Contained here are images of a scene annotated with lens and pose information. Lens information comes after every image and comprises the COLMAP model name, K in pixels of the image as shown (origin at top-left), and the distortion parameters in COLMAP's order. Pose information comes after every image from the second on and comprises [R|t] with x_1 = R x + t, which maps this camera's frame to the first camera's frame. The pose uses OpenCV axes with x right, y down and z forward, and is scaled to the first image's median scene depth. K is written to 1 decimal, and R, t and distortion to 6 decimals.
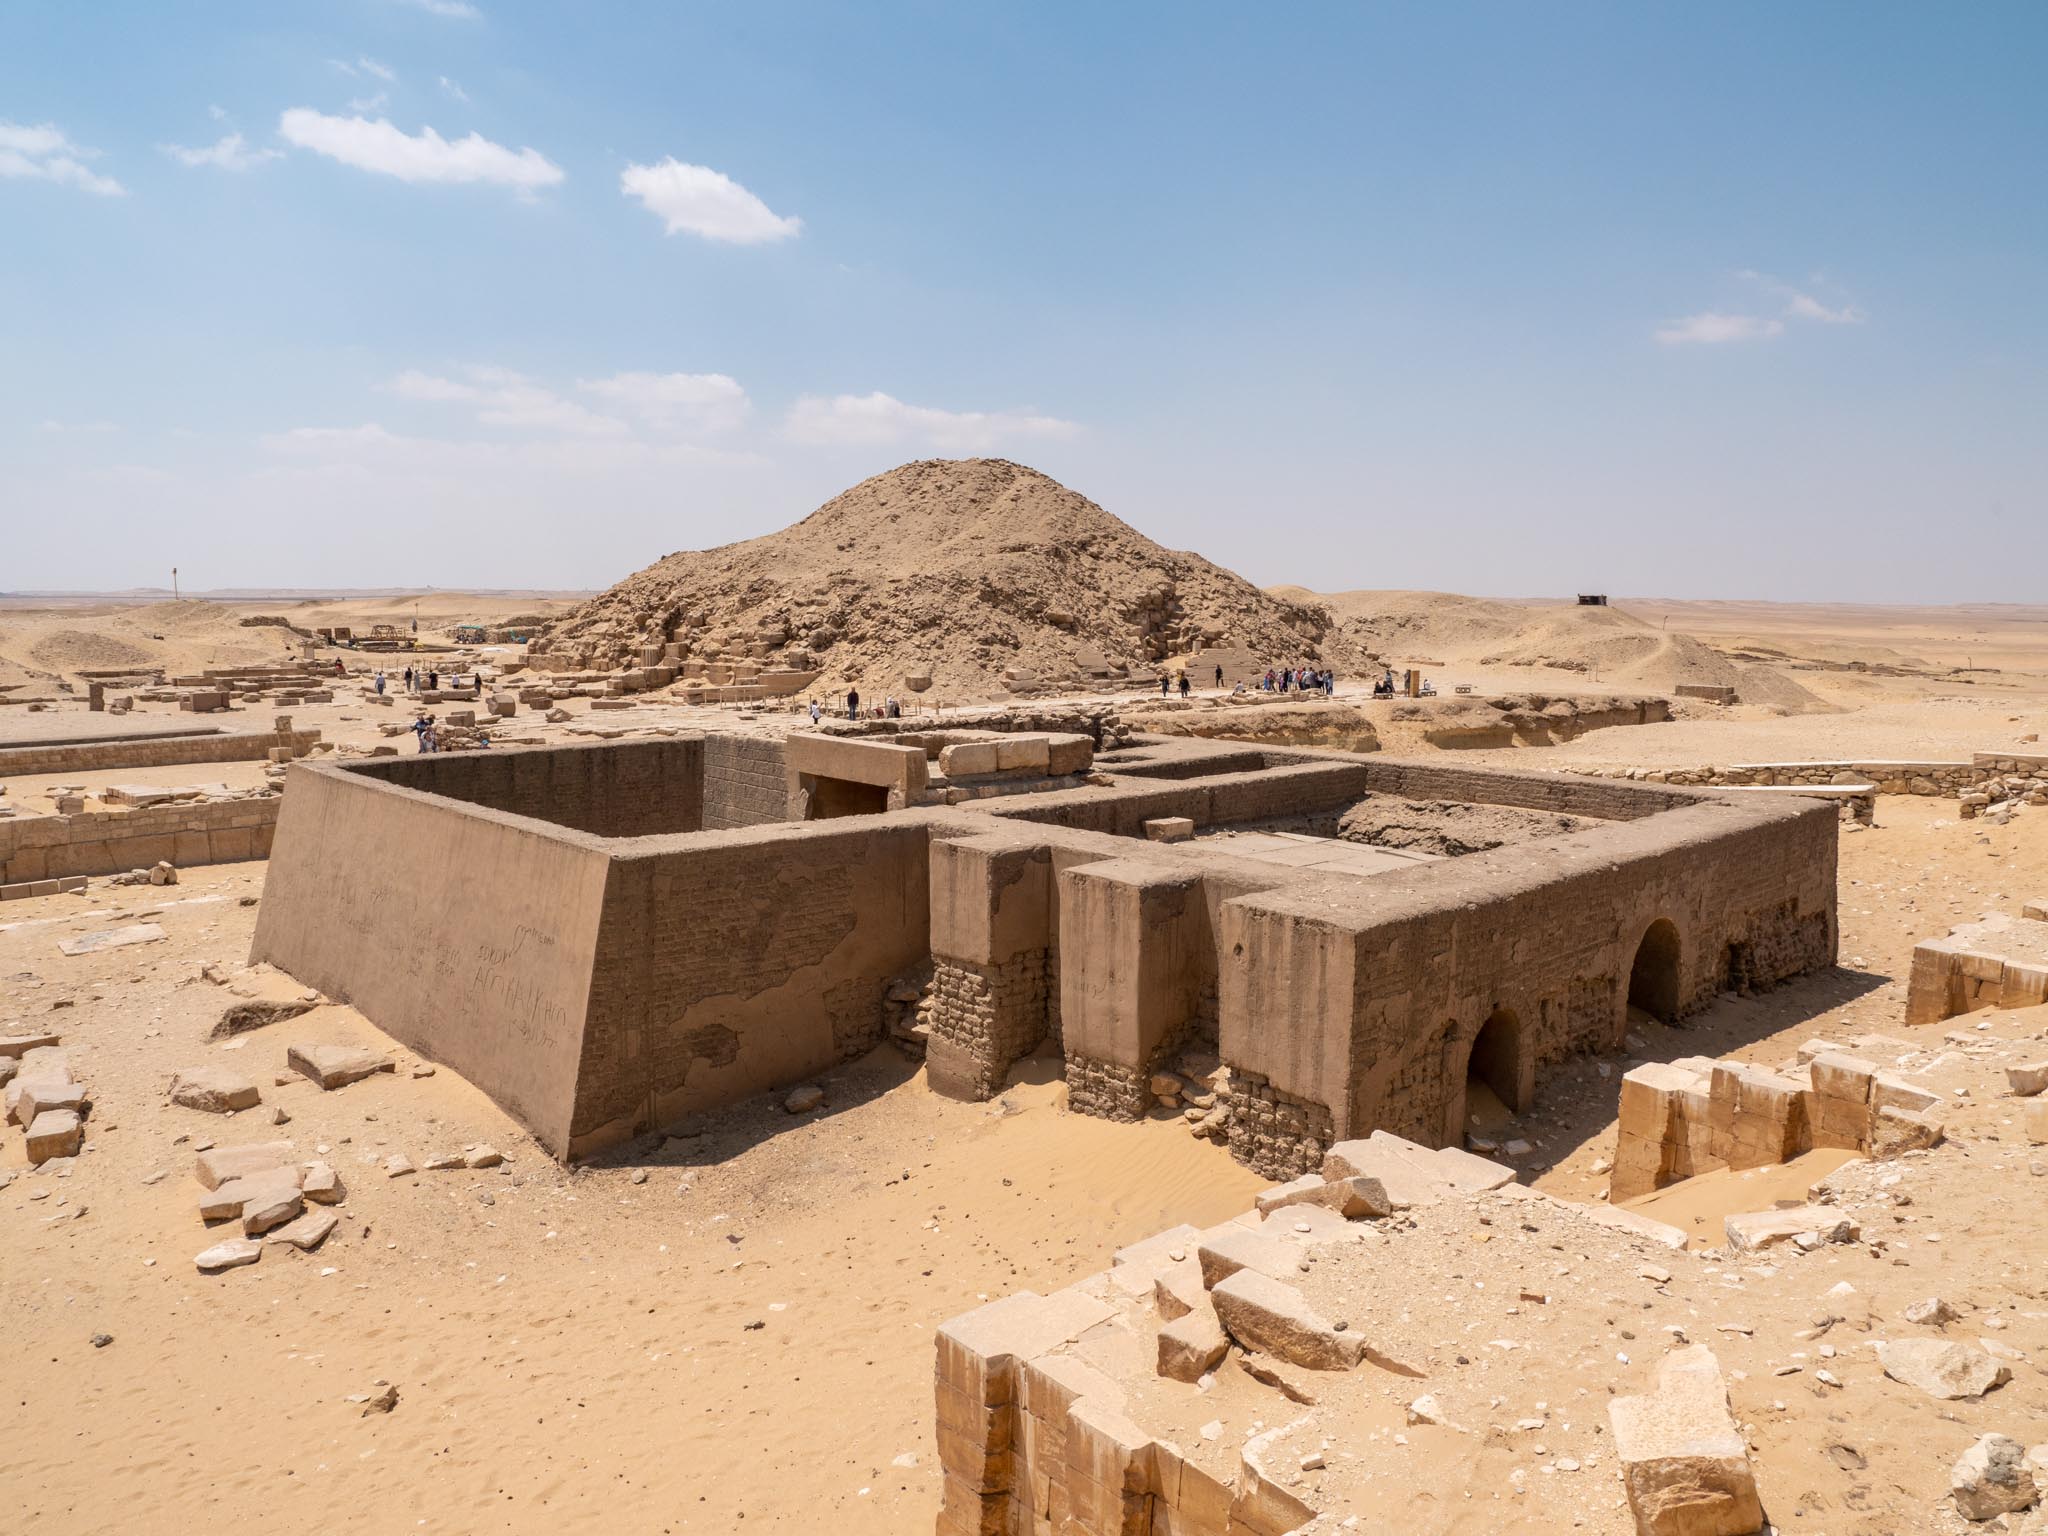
lens RADIAL K [[1448.8, 0, 1022.8], [0, 1448.8, 773.1], [0, 0, 1]] dist [-0.037228, 0.003570]
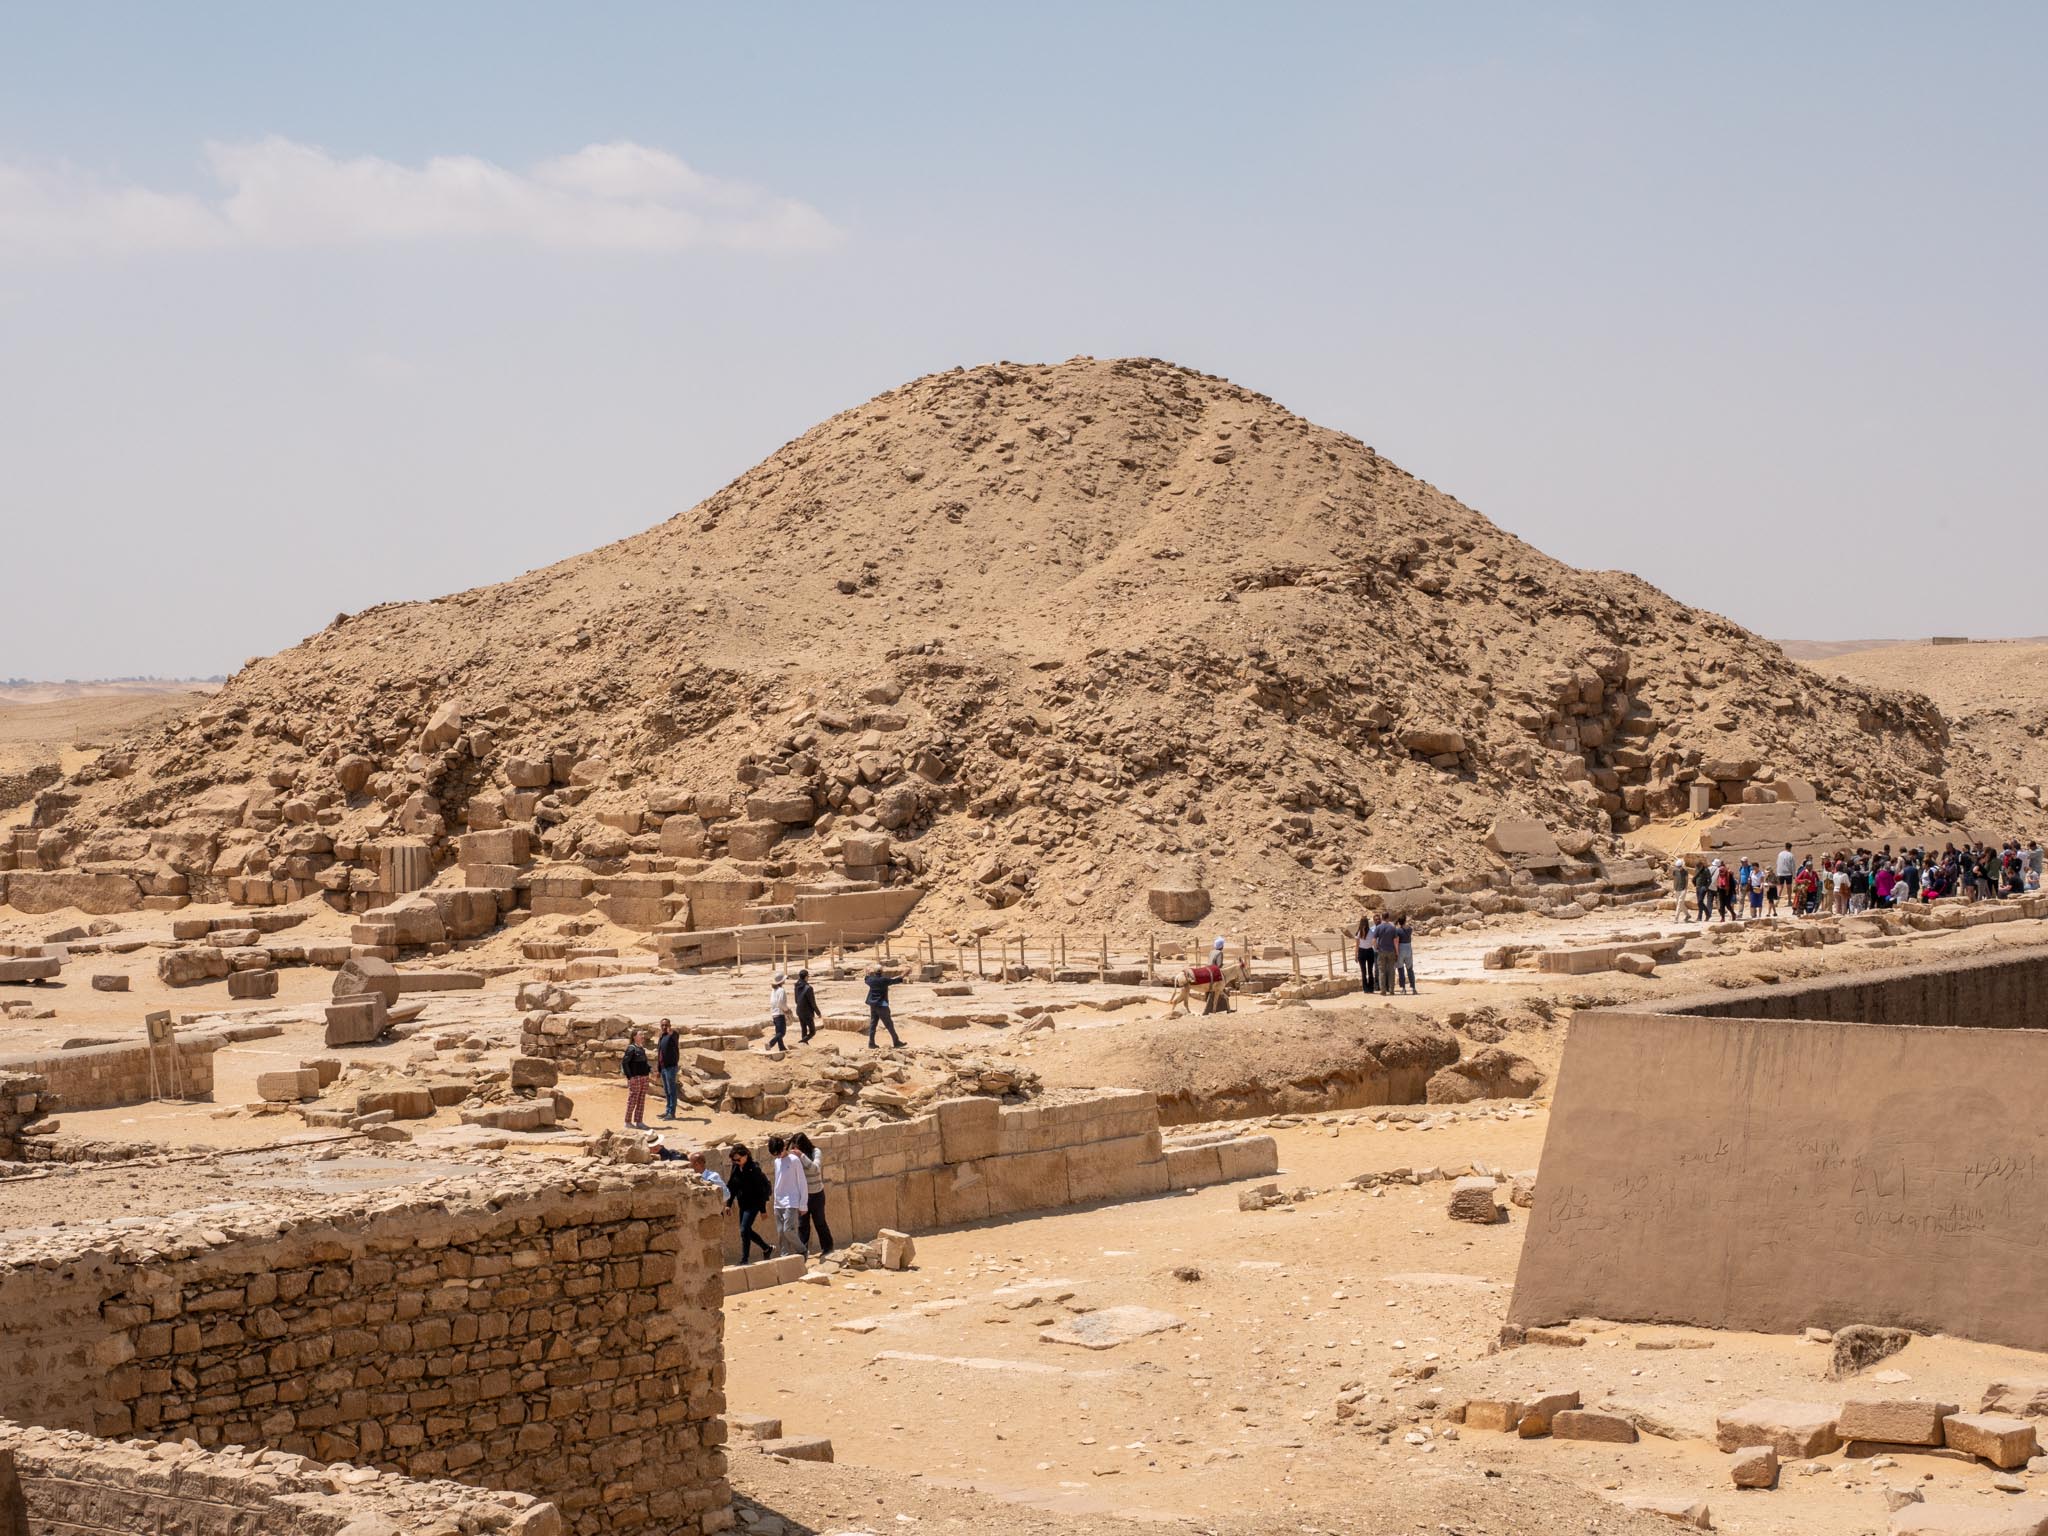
lens RADIAL K [[4191.9, 0, 1024.2], [0, 4191.9, 764.8], [0, 0, 1]] dist [0.008750, 0.000000]
pose [[0.994408, -0.029867, 0.101298, -0.211736], [0.039692, 0.994550, -0.096413, 0.012353], [-0.097866, 0.099895, 0.990173, -0.194160]]
